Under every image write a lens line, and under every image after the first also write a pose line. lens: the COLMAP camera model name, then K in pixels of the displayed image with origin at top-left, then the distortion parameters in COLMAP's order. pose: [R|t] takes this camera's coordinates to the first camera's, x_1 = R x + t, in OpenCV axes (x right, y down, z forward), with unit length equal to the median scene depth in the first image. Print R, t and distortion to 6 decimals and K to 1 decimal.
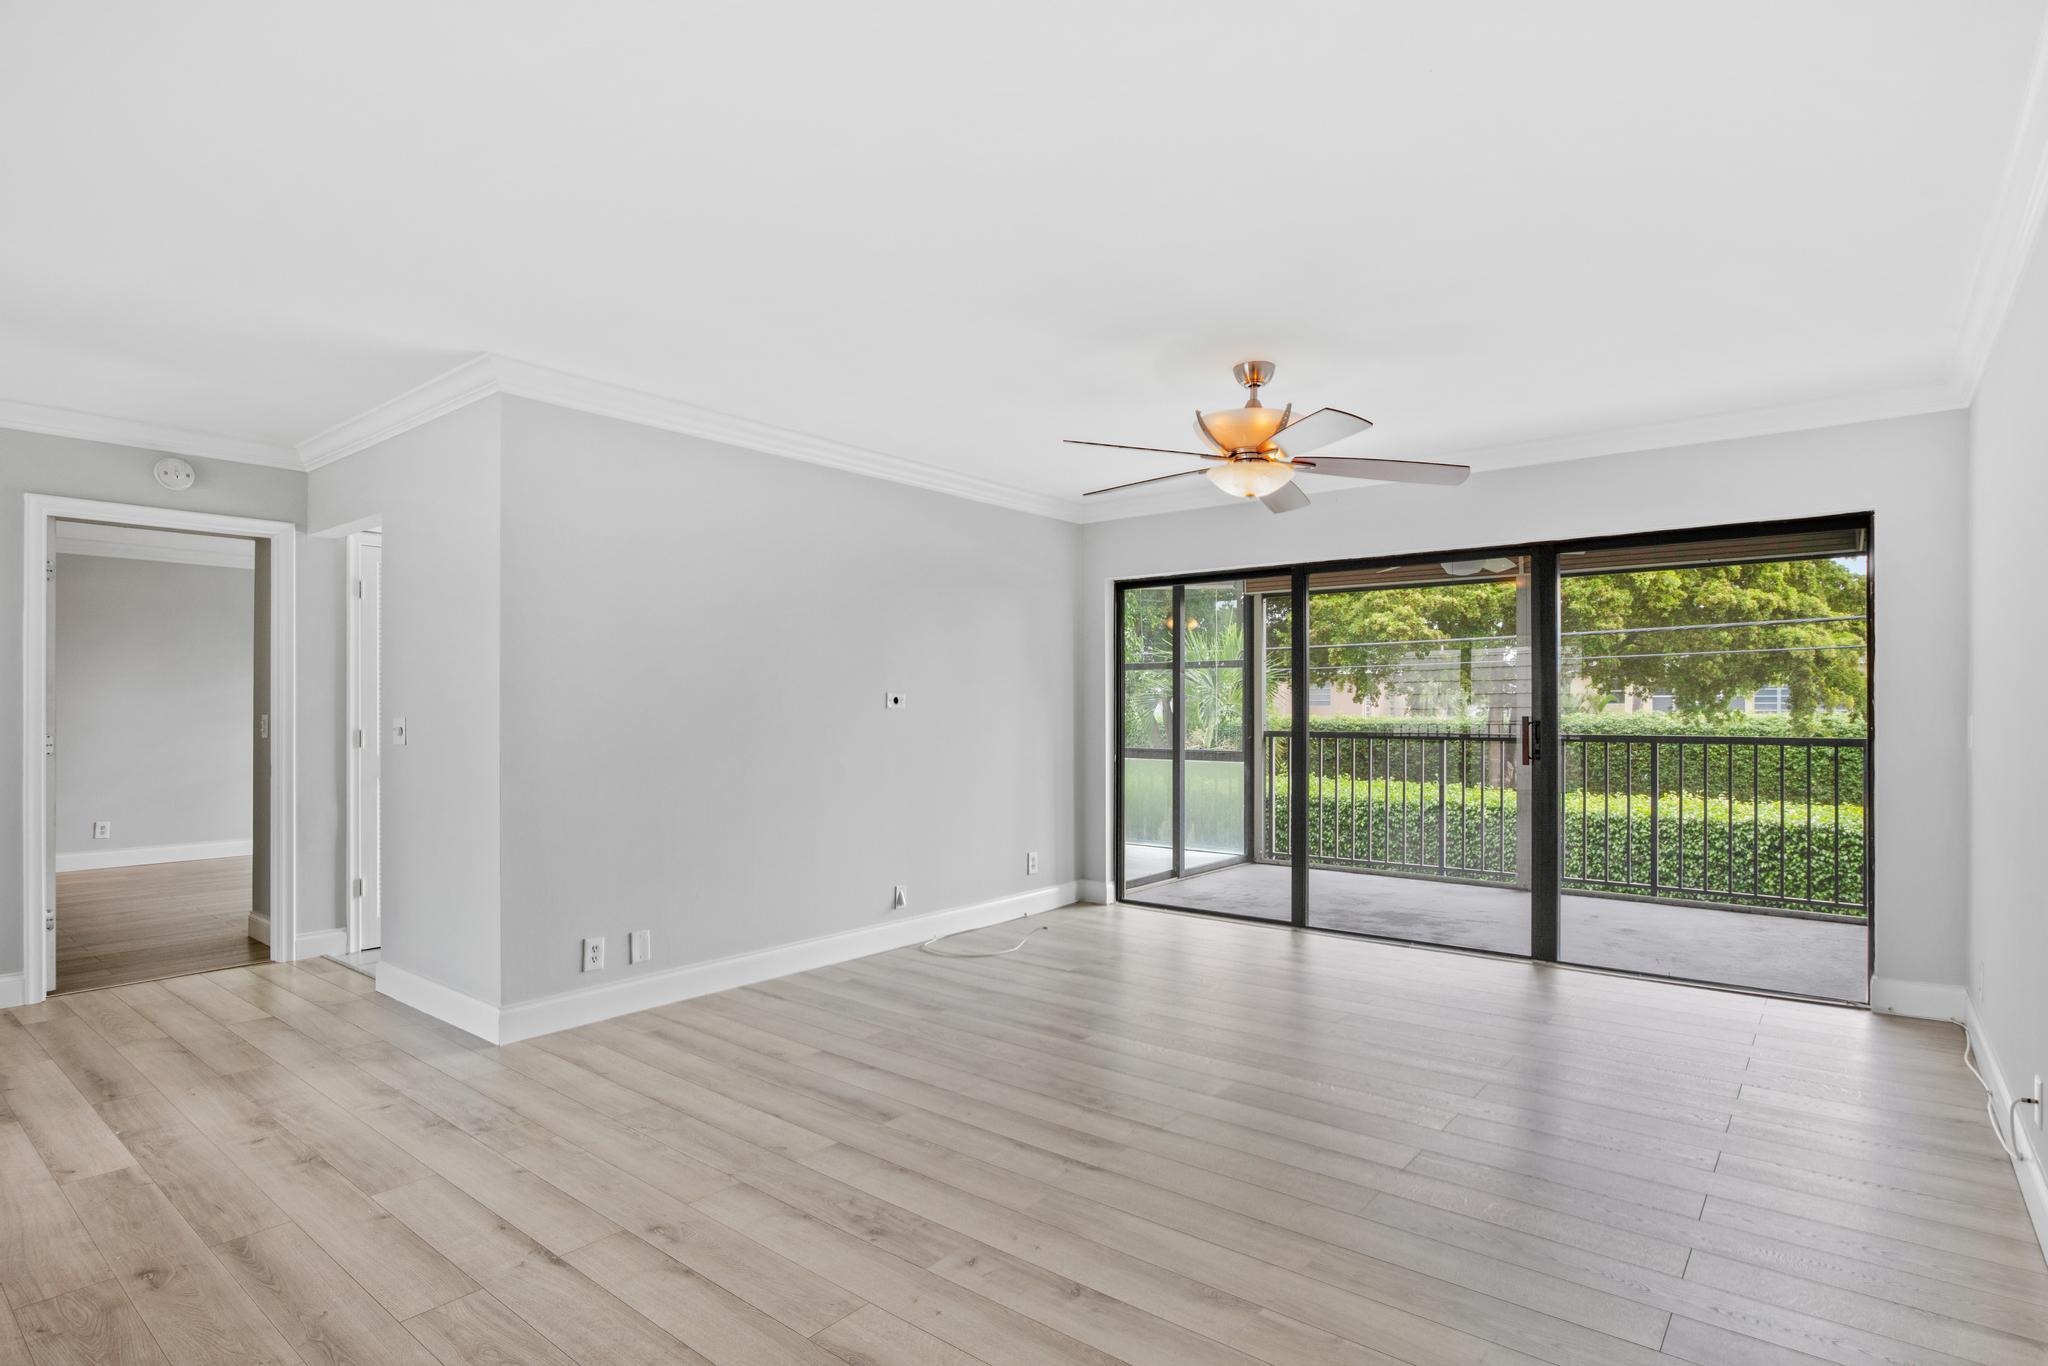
lens RADIAL K [[1045.9, 0, 1024.7], [0, 1045.9, 711.2], [0, 0, 1]] dist [-0.037488, 0.017670]
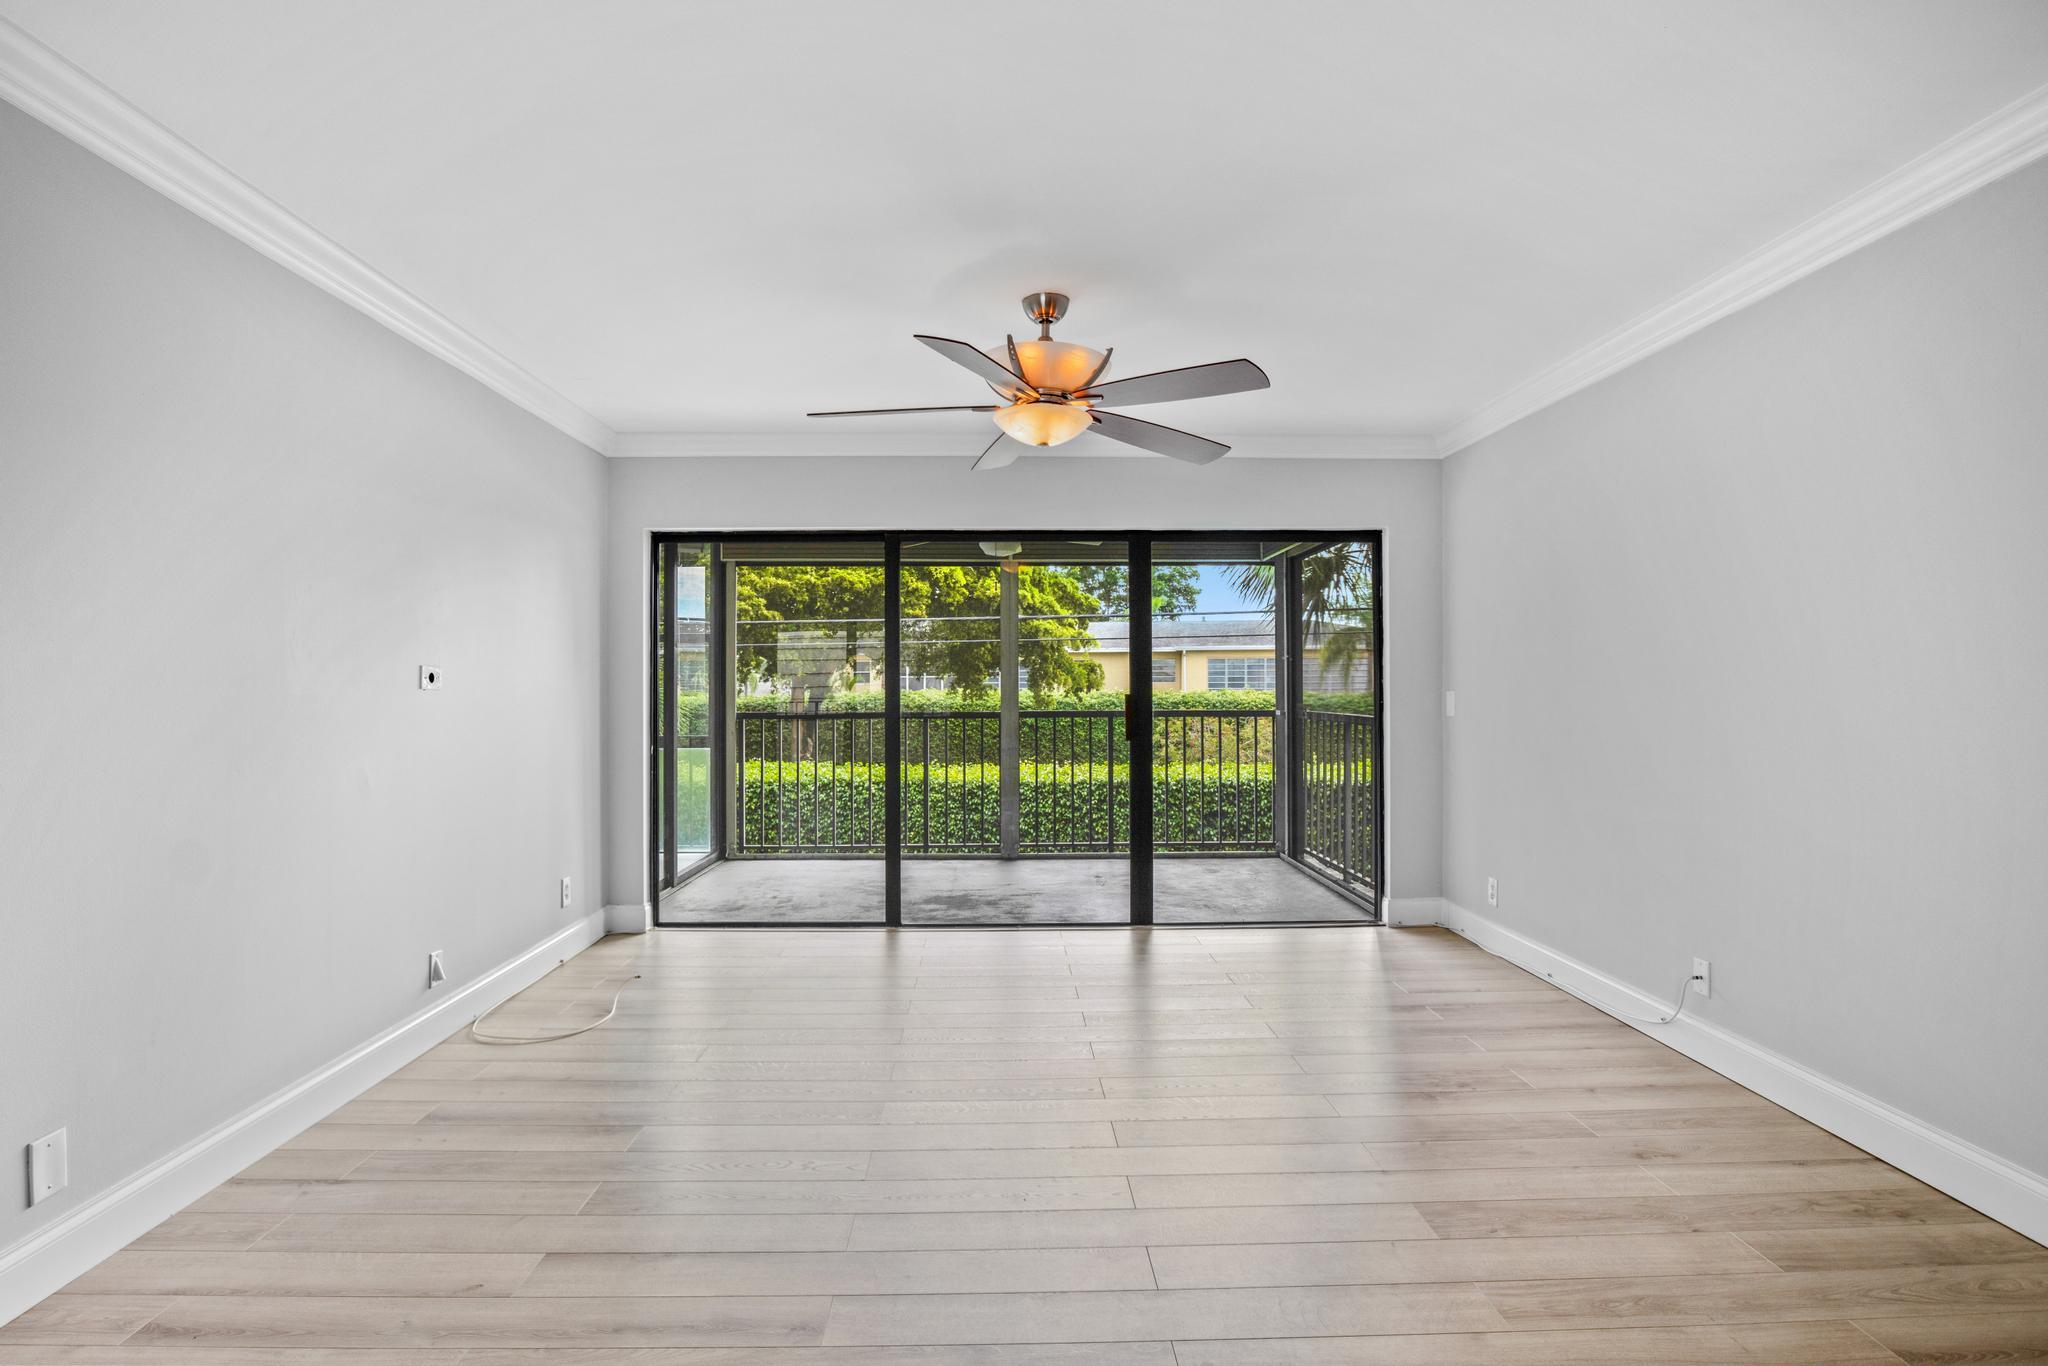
lens RADIAL K [[1029.9, 0, 1024.0], [0, 1029.9, 683.0], [0, 0, 1]] dist [-0.015515, 0.000361]
pose [[0.761467, 0.000912, 0.648203, -0.259018], [0.003973, 0.999974, -0.006074, -0.000945], [-0.648191, 0.007201, 0.761444, 0.255006]]
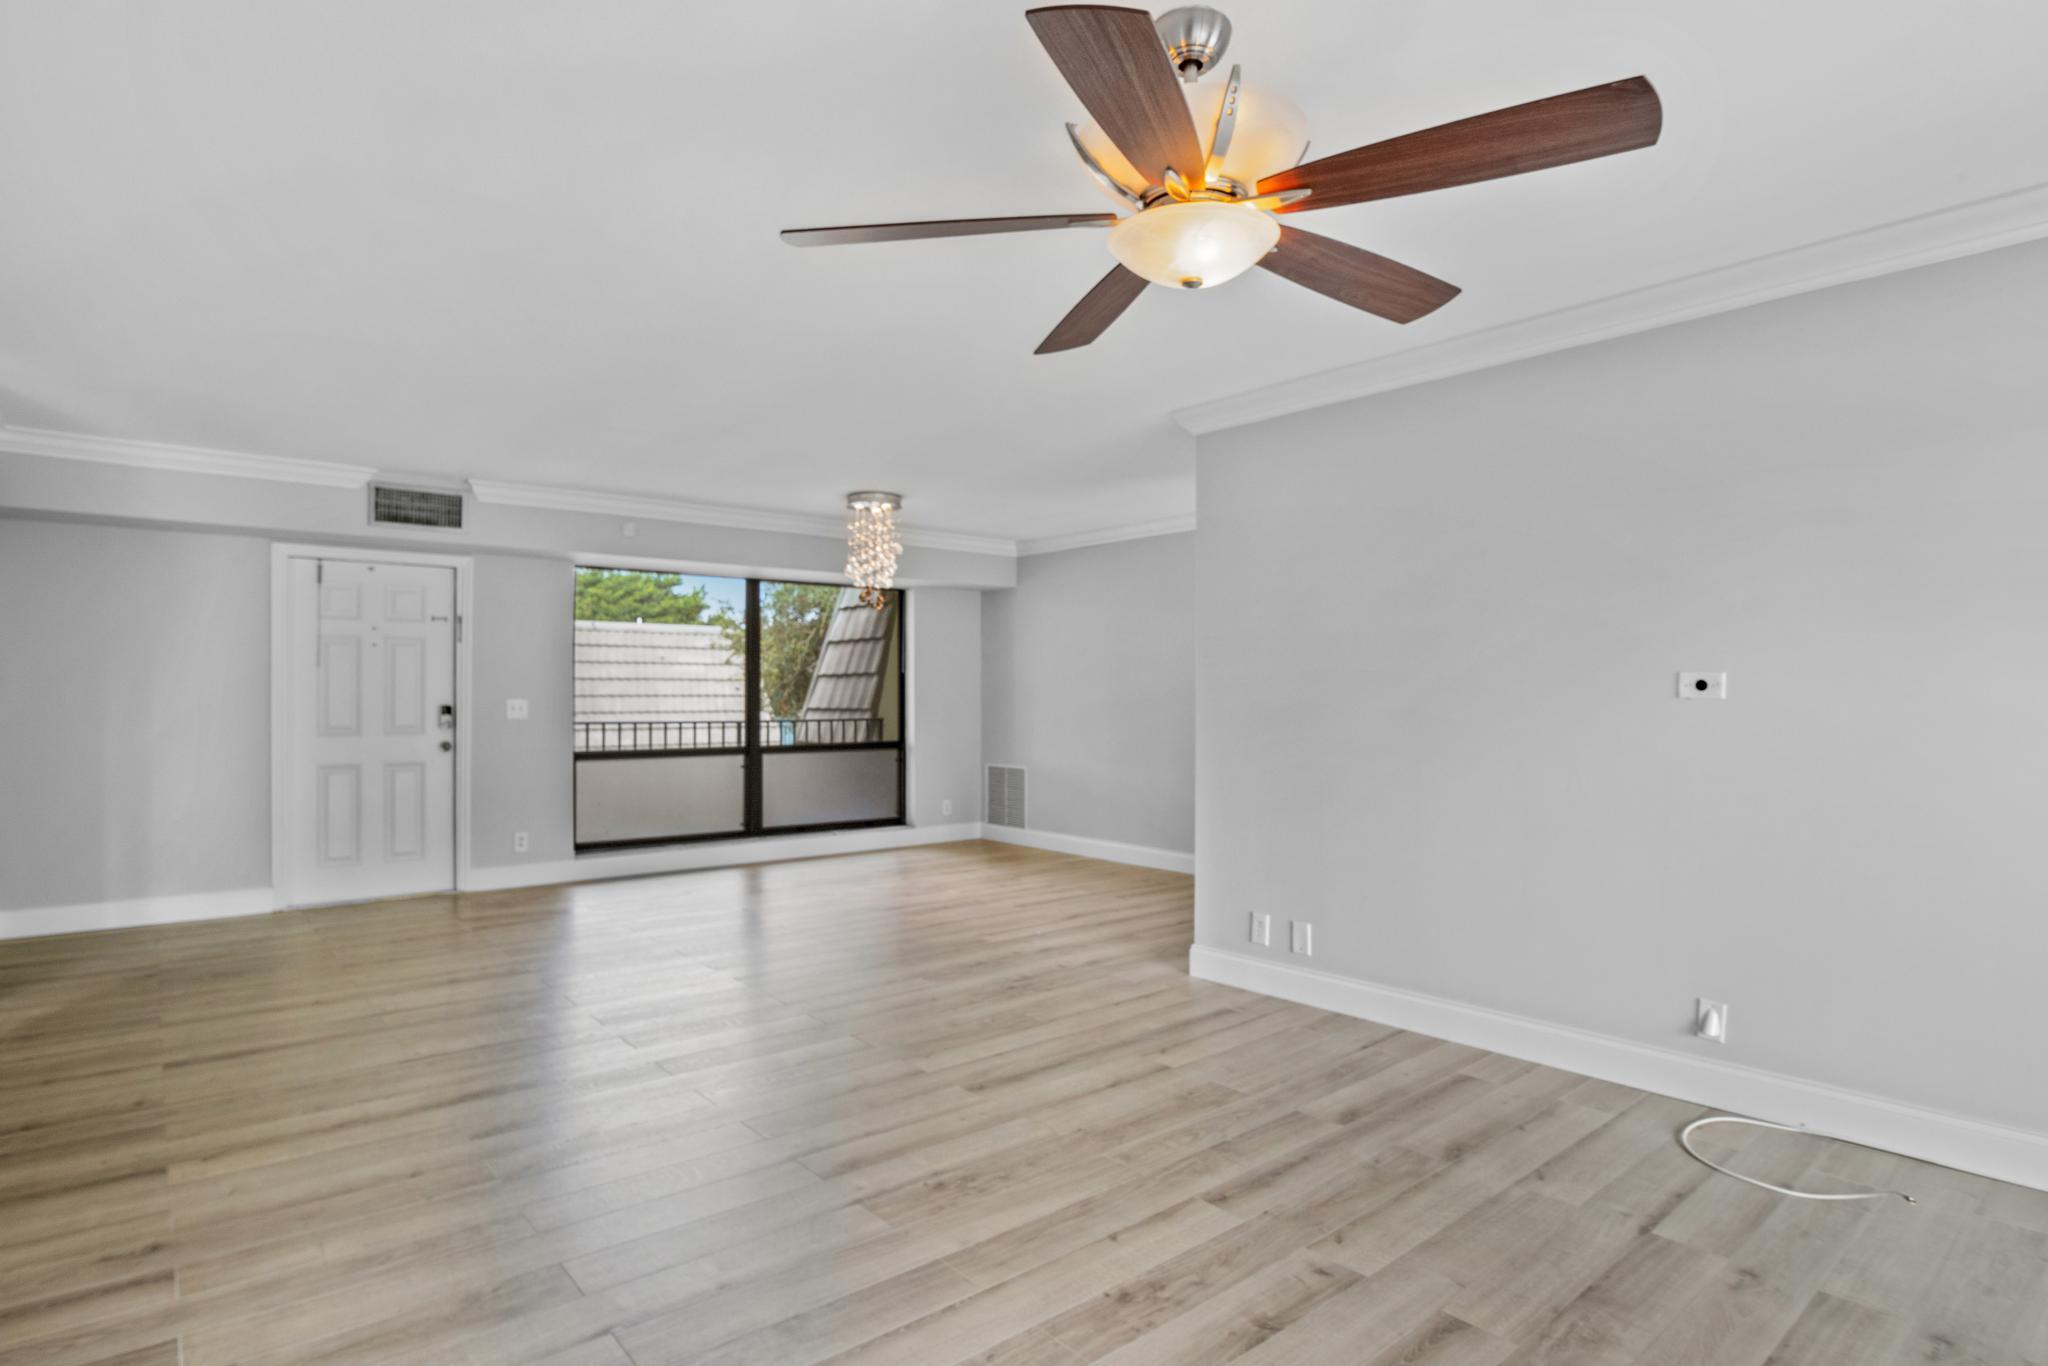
lens RADIAL K [[1070.3, 0, 1024.0], [0, 1070.3, 683.0], [0, 0, 1]] dist [-0.032855, 0.000223]
pose [[-0.194180, -0.013832, -0.980868, 0.538582], [-0.003528, 0.999904, -0.013402, -0.001729], [0.980960, 0.000858, -0.194210, 0.740952]]
